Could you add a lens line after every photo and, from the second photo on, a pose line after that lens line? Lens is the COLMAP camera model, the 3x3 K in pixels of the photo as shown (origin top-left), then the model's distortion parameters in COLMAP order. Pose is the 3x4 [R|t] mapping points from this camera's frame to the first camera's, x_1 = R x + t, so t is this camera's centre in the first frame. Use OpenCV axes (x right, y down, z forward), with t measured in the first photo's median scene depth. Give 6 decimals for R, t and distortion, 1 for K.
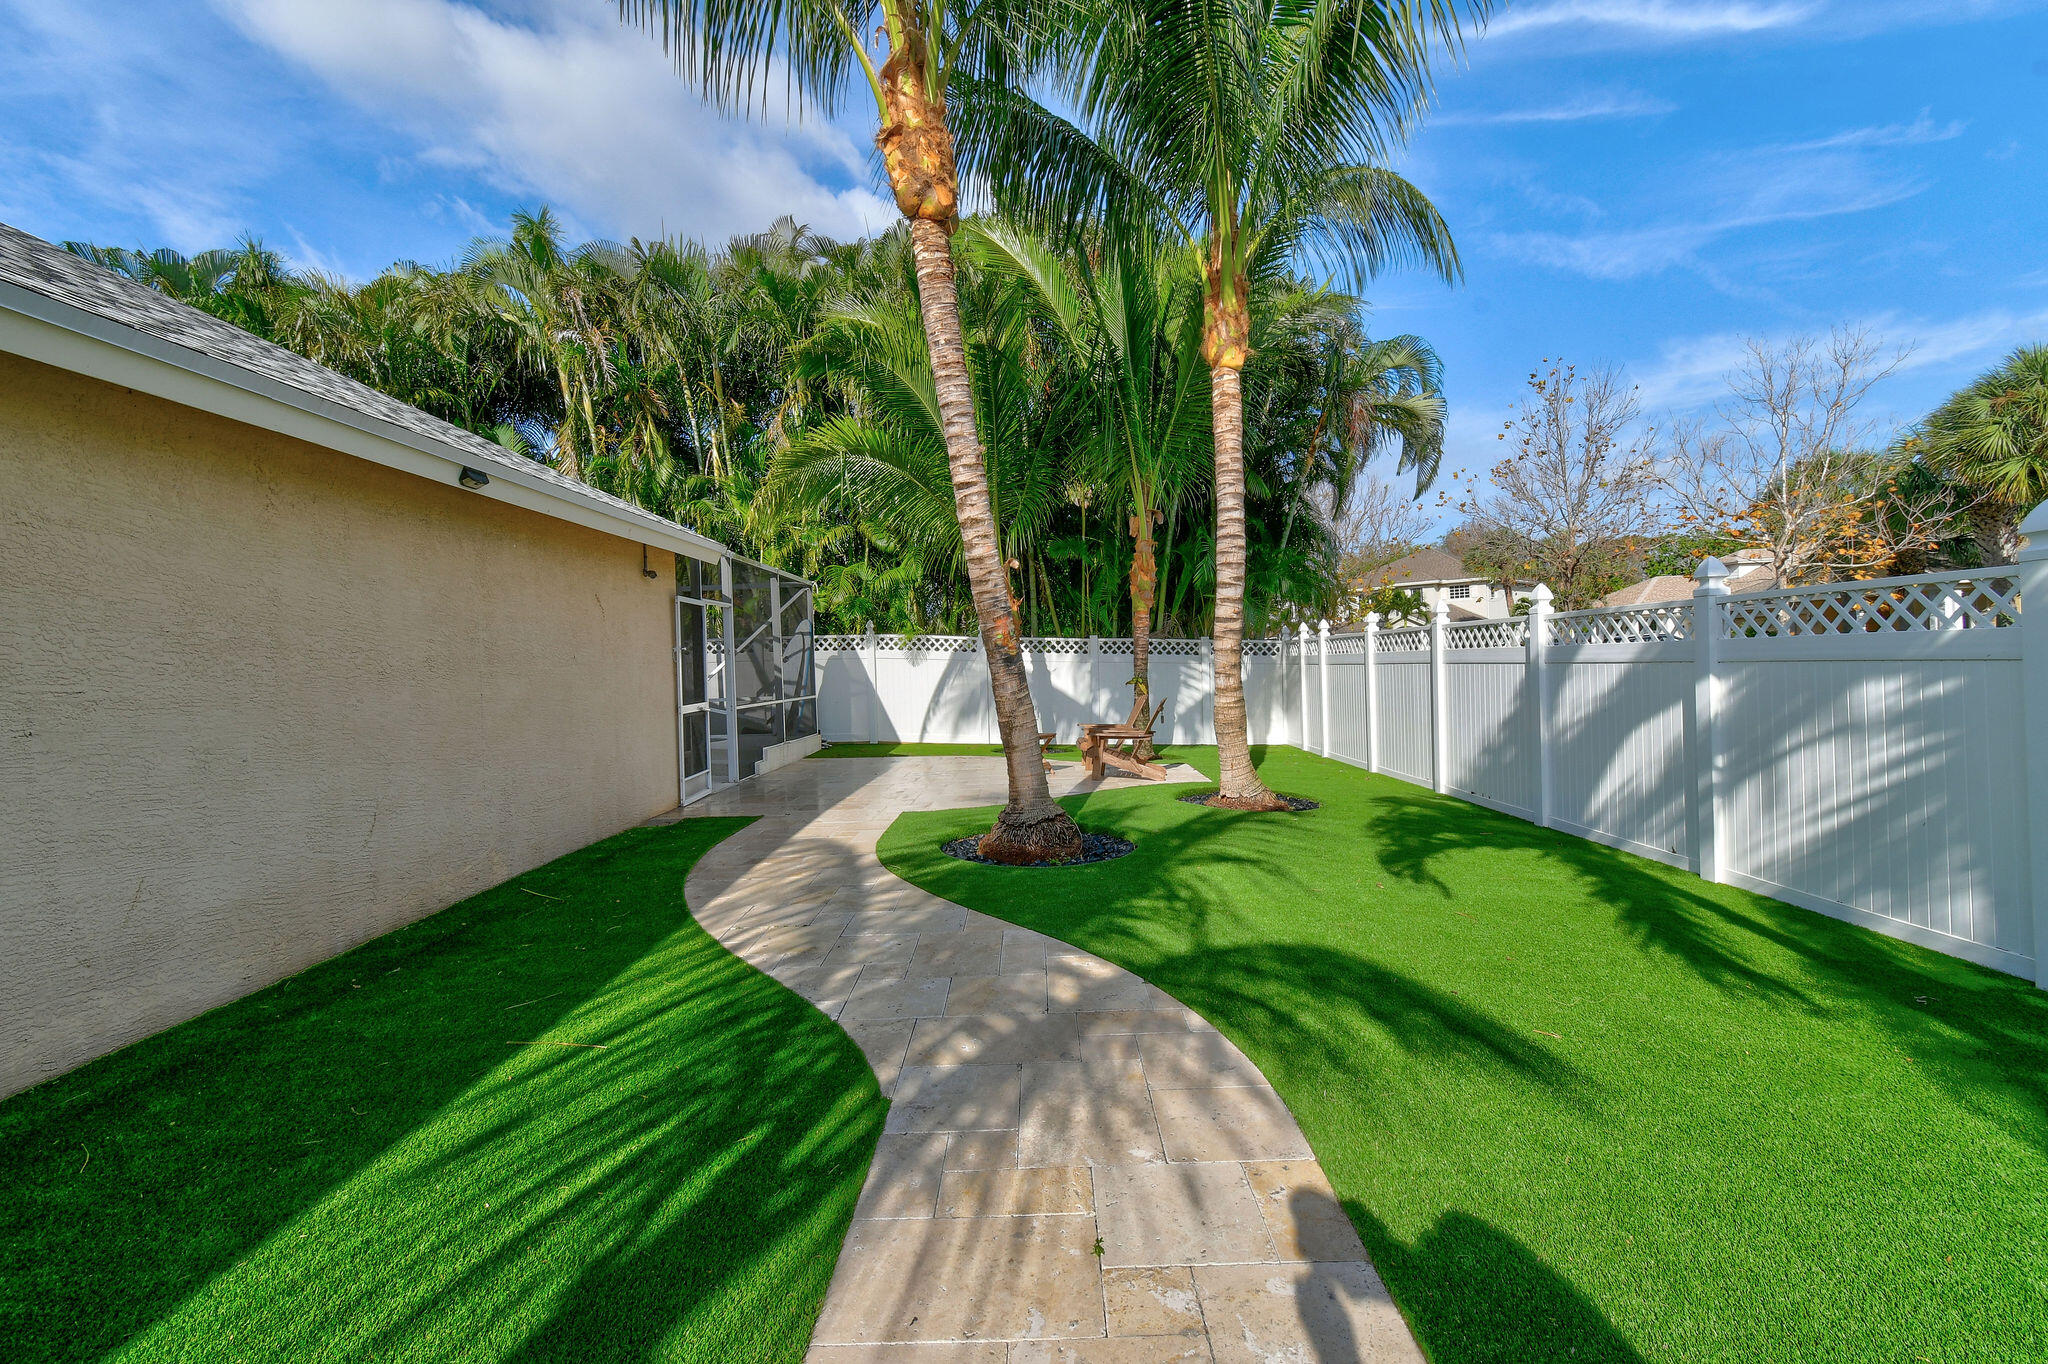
lens RADIAL K [[908.1, 0, 1033.1], [0, 908.1, 659.6], [0, 0, 1]] dist [0.020807, -0.007738]
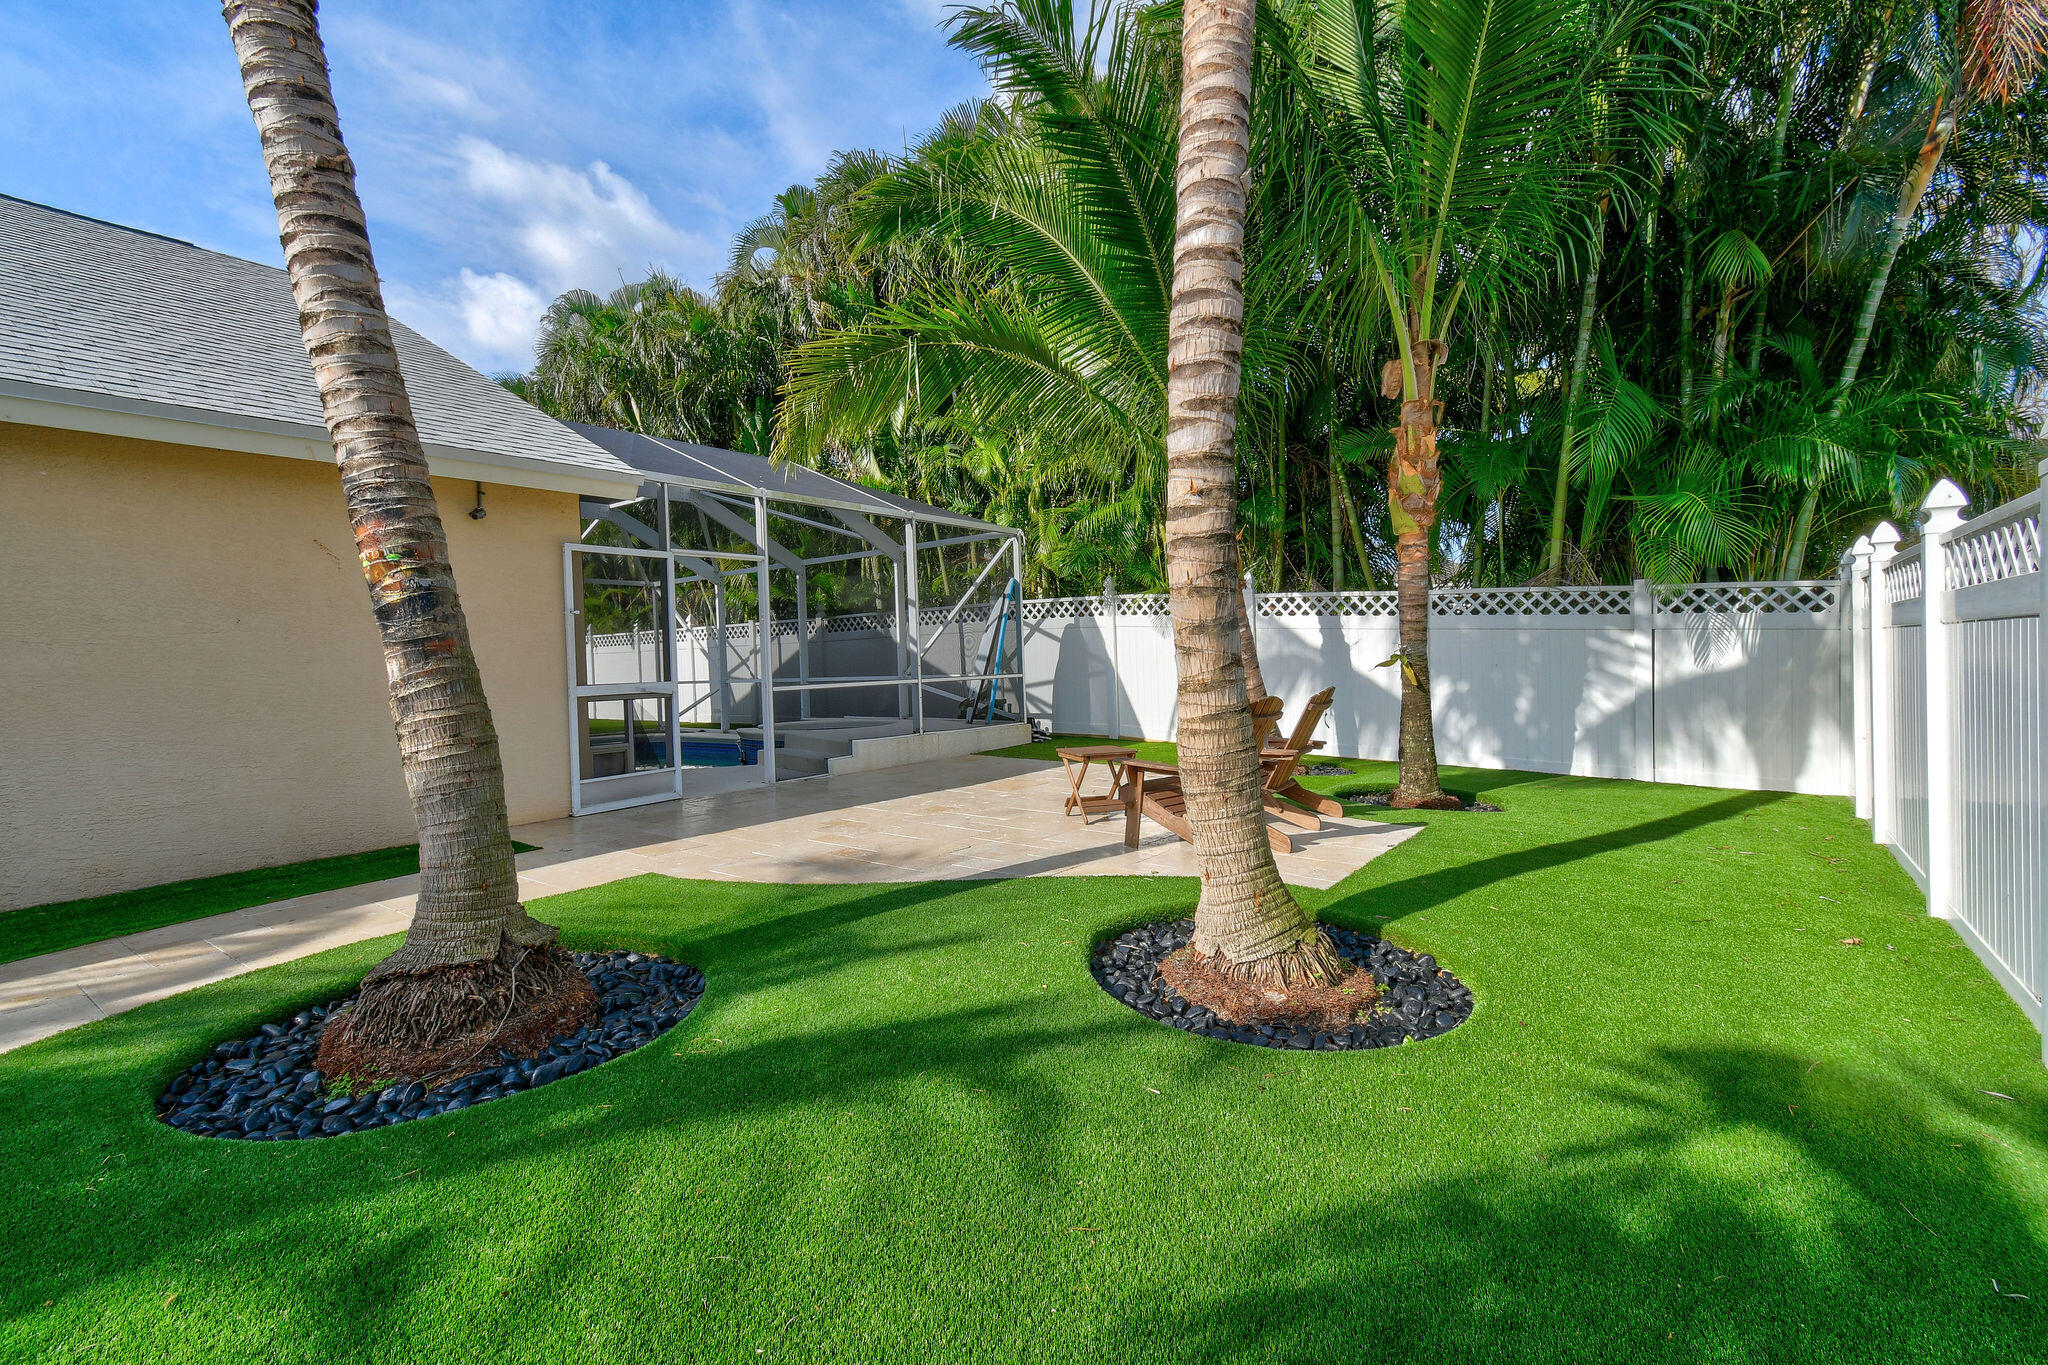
lens RADIAL K [[908.1, 0, 1033.1], [0, 908.1, 660.1], [0, 0, 1]] dist [0.020807, -0.007738]
pose [[0.798151, 0.012856, -0.602321, 0.232898], [0.006315, 0.999539, 0.029703, 0.003700], [0.602425, -0.027511, 0.797701, 0.367866]]
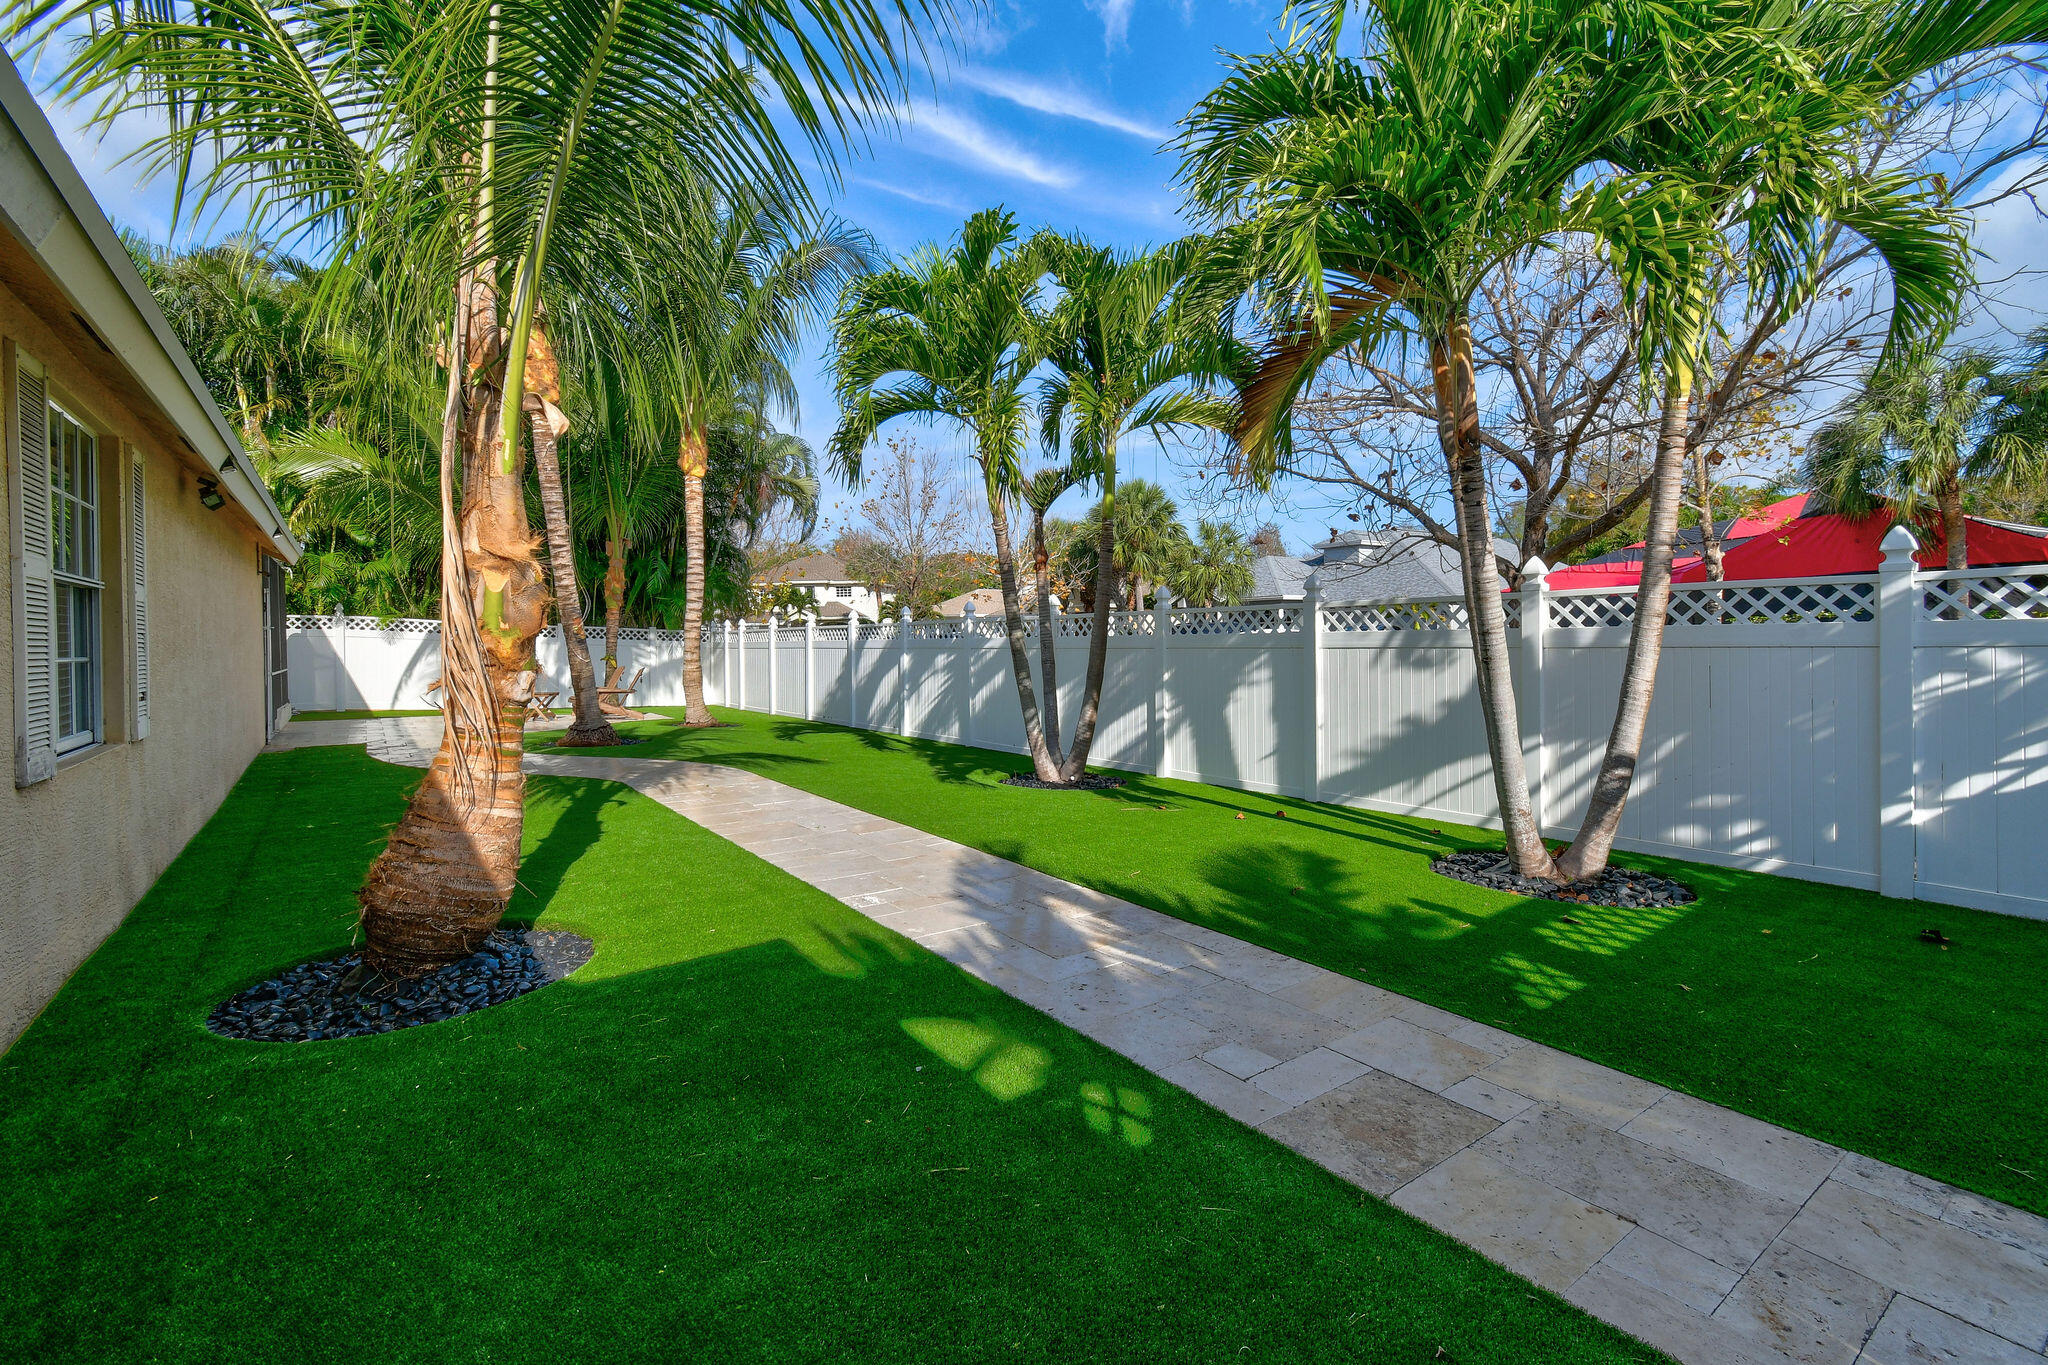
lens RADIAL K [[908.6, 0, 1034.8], [0, 908.6, 659.0], [0, 0, 1]] dist [0.020757, -0.008375]
pose [[0.803076, 0.010344, 0.595787, -0.174726], [-0.018825, 0.999791, 0.008016, 0.001314], [-0.595580, -0.017653, 0.803102, -0.463340]]
